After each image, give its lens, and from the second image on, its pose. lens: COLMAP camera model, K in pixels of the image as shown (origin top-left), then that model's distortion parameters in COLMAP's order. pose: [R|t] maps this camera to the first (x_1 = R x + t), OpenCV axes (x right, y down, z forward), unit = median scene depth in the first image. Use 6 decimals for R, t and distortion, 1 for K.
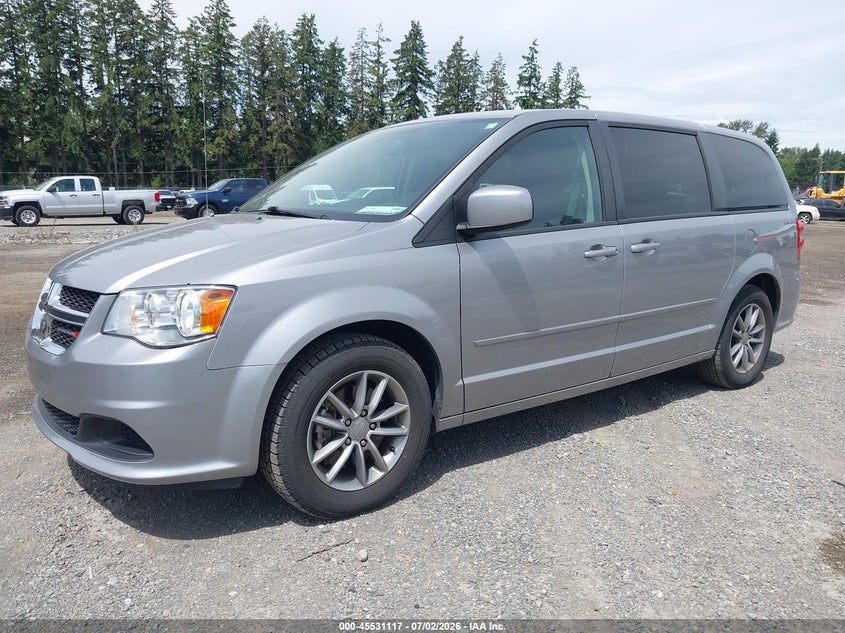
lens RADIAL K [[671.9, 0, 415.7], [0, 671.9, 316.1], [0, 0, 1]] dist [0.005574, 0.003370]
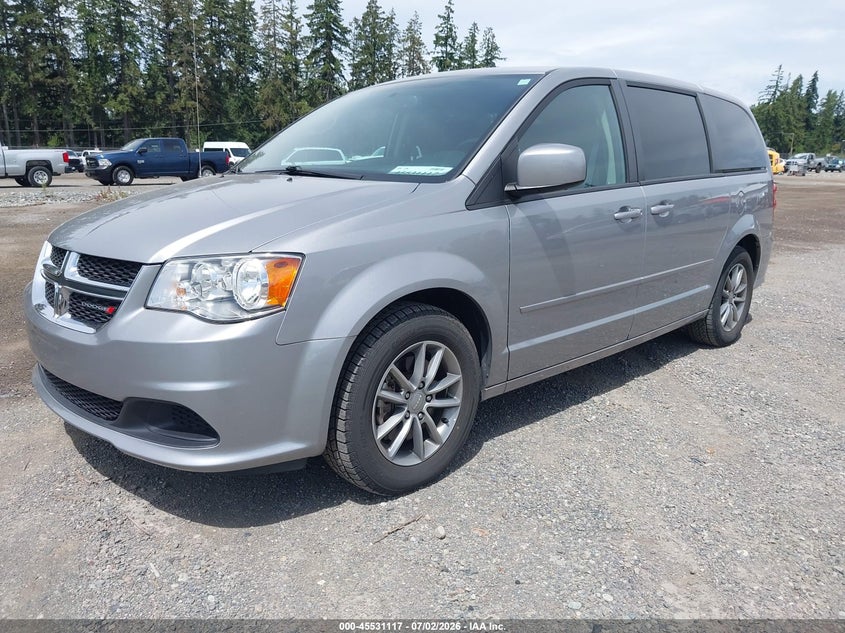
lens RADIAL K [[671.9, 0, 414.6], [0, 671.9, 315.3], [0, 0, 1]] dist [0.005574, 0.003370]
pose [[0.992478, -0.023812, 0.120084, -0.184602], [0.017434, 0.998395, 0.053886, -0.005950], [-0.121175, -0.051388, 0.991300, 0.054793]]
